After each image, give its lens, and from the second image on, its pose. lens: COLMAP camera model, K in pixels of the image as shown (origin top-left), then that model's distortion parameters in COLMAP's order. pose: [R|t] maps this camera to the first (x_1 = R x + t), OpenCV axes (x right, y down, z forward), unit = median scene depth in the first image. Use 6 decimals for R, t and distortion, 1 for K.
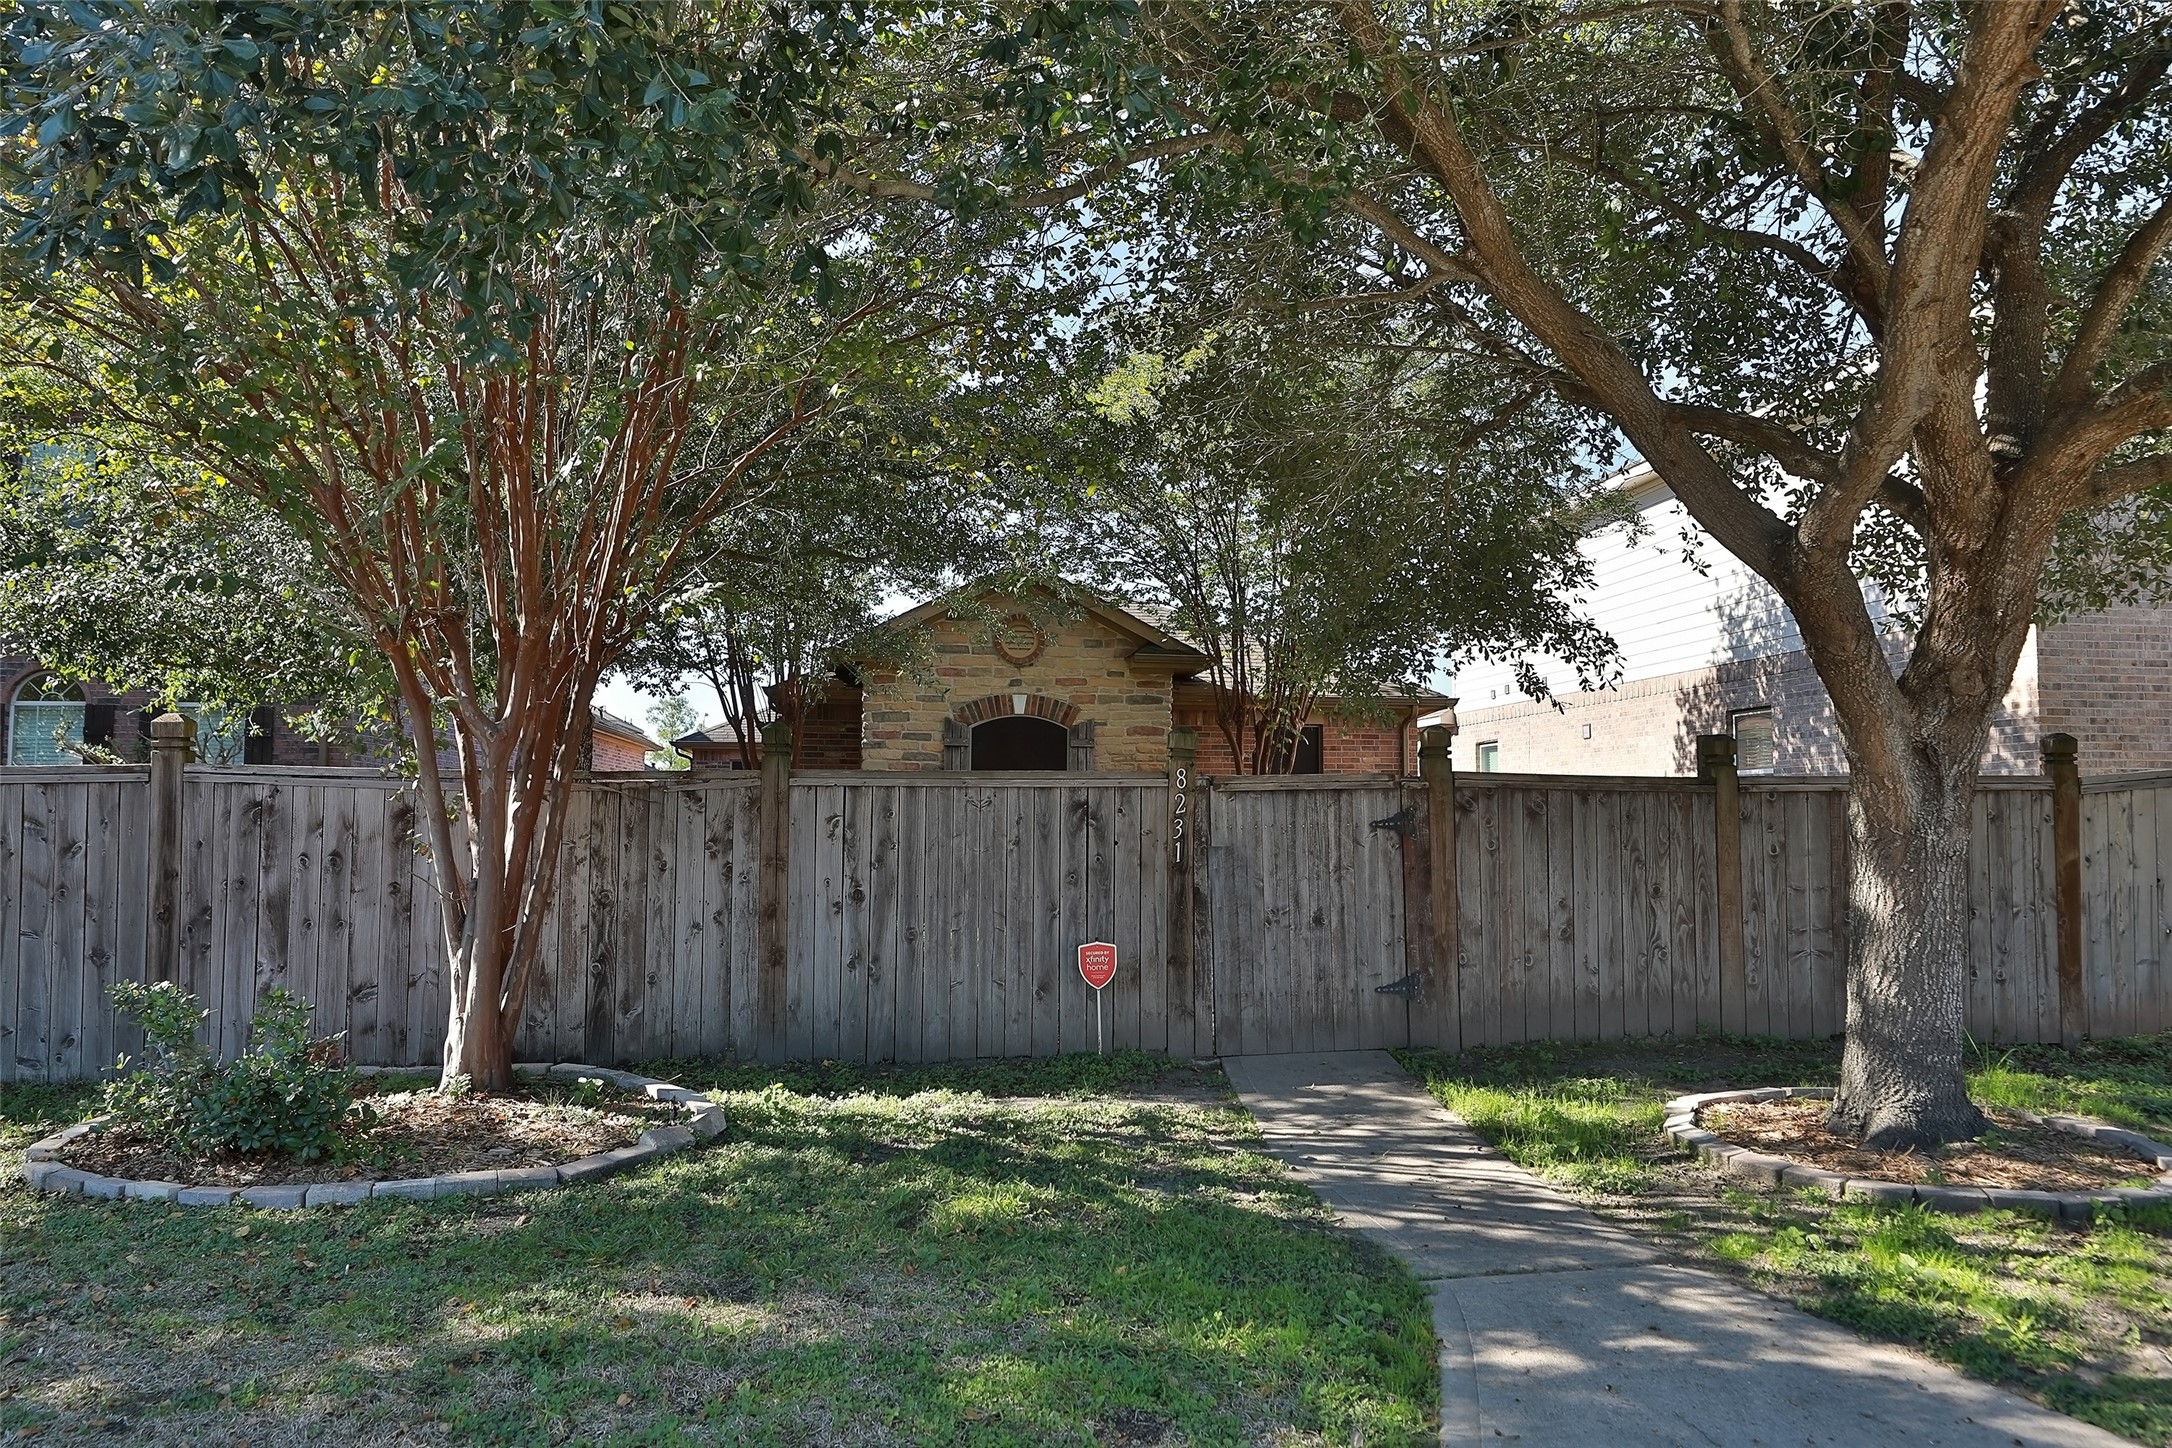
lens RADIAL K [[1439.2, 0, 1086.0], [0, 1439.2, 724.0], [0, 0, 1]] dist [-0.003926, -0.000122]
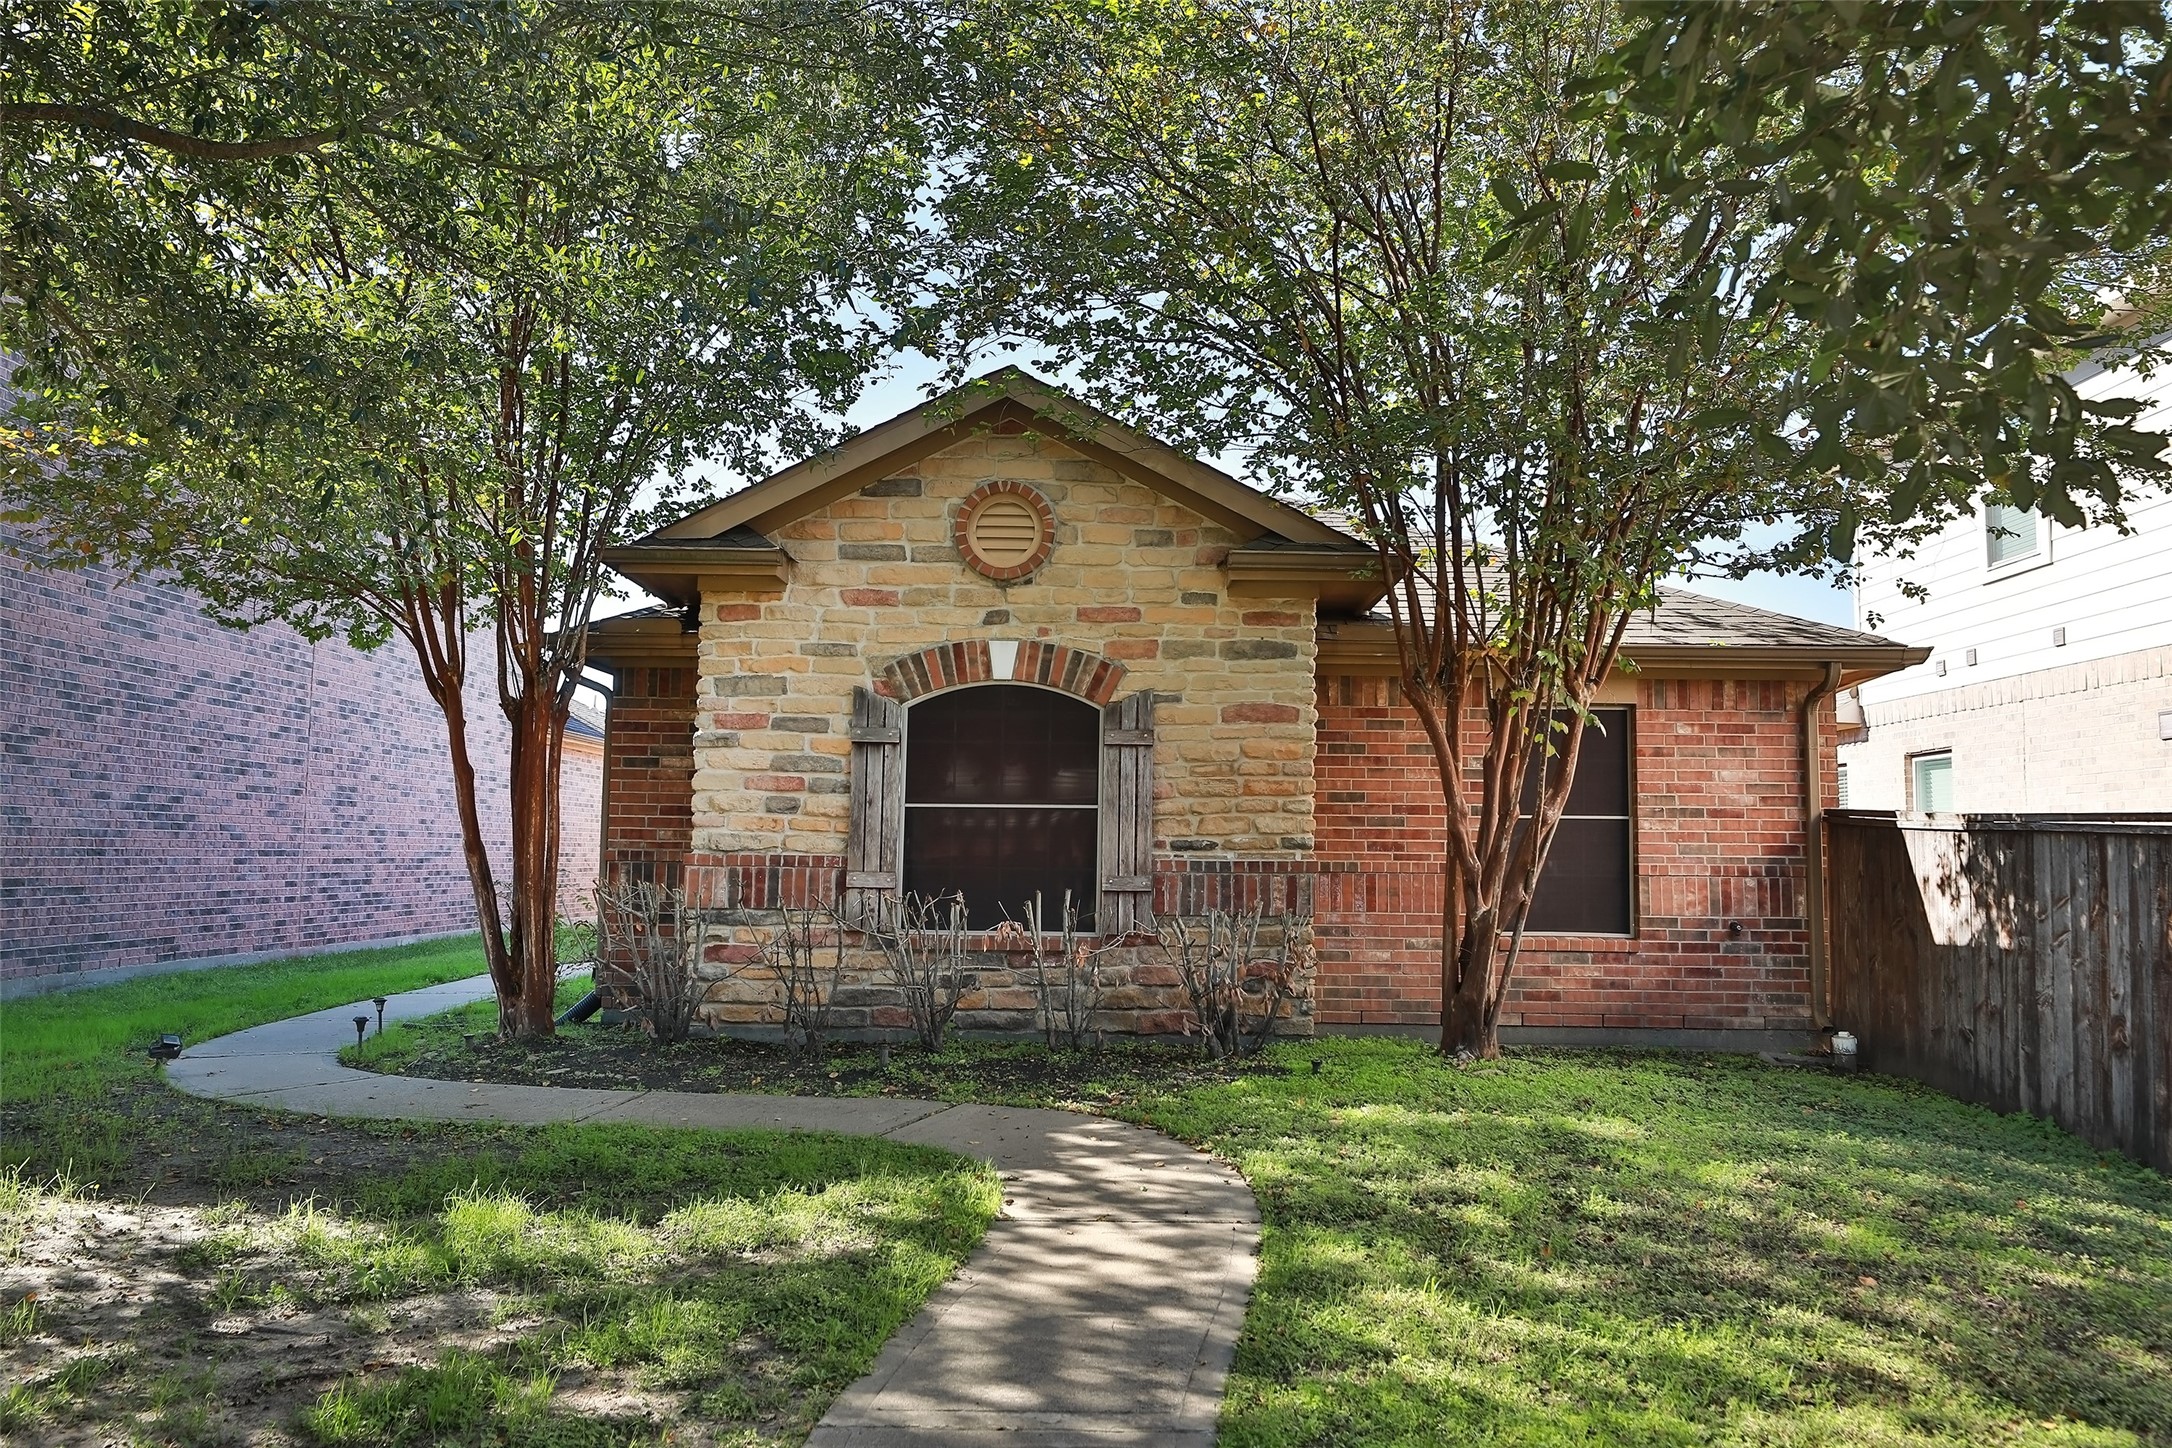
lens RADIAL K [[1564.6, 0, 1086.0], [0, 1564.6, 724.0], [0, 0, 1]] dist [0.009776, 0.001354]
pose [[0.986414, -0.003630, -0.164239, 0.071163], [0.000607, 0.999829, -0.018457, 0.018565], [0.164278, 0.018106, 0.986248, 0.468729]]
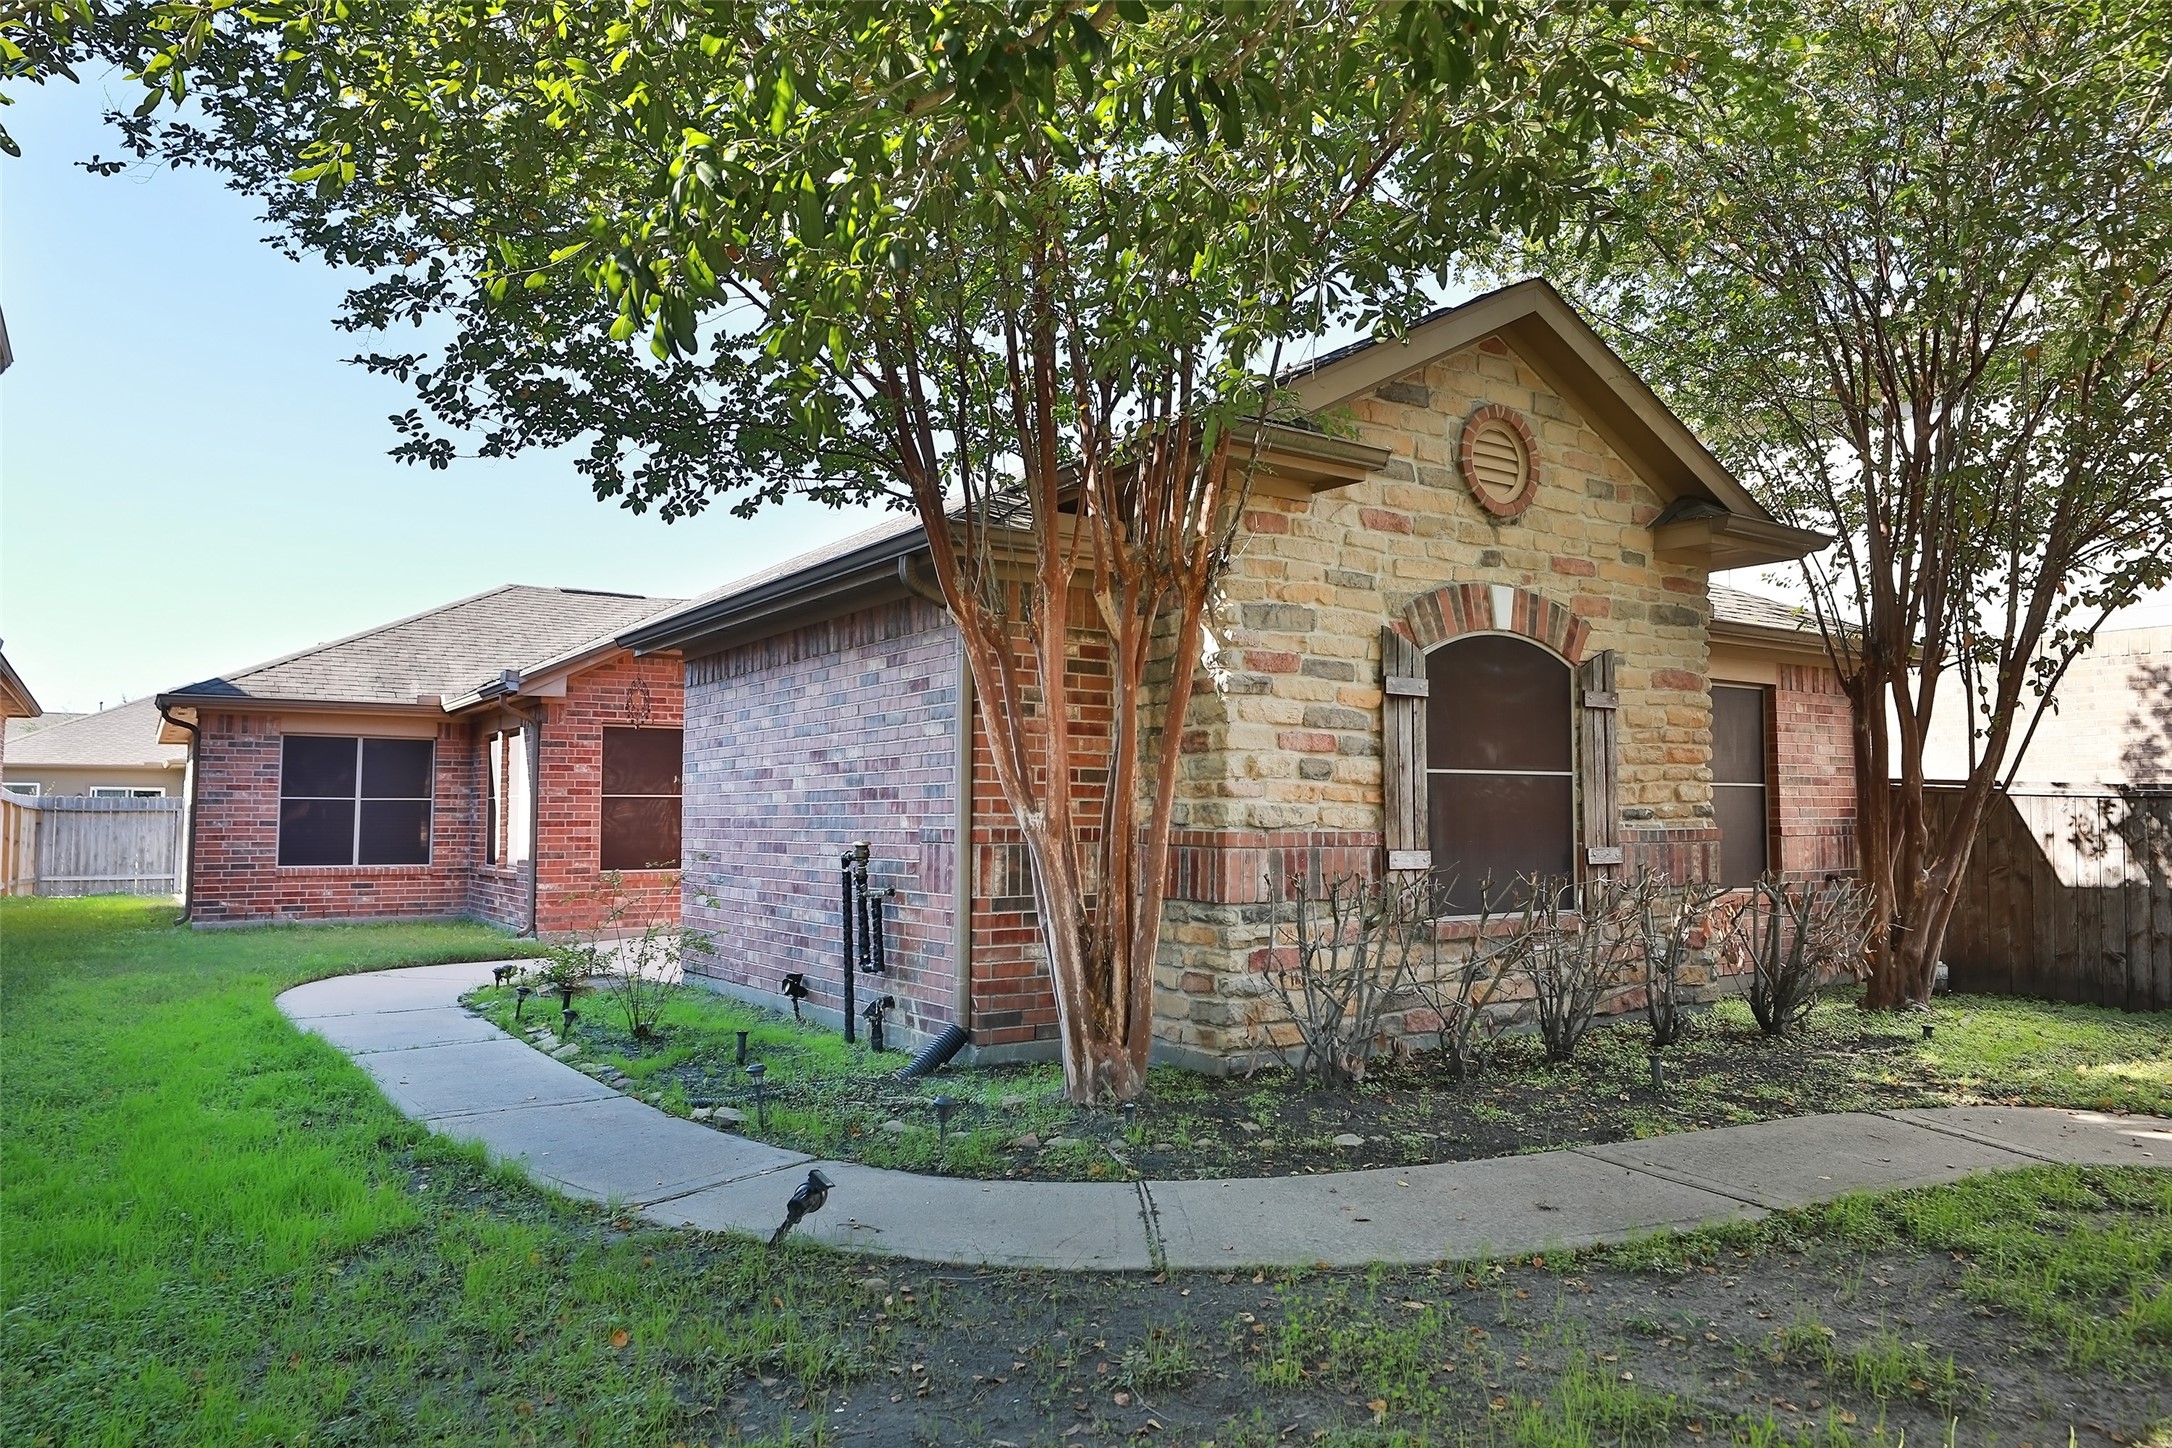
lens RADIAL K [[1439.2, 0, 1086.0], [0, 1439.2, 724.0], [0, 0, 1]] dist [-0.003926, -0.000122]
pose [[0.903651, 0.026096, 0.427474, -0.349783], [-0.026549, 0.999635, -0.004903, 0.027635], [-0.427446, -0.006918, 0.904015, 0.653567]]
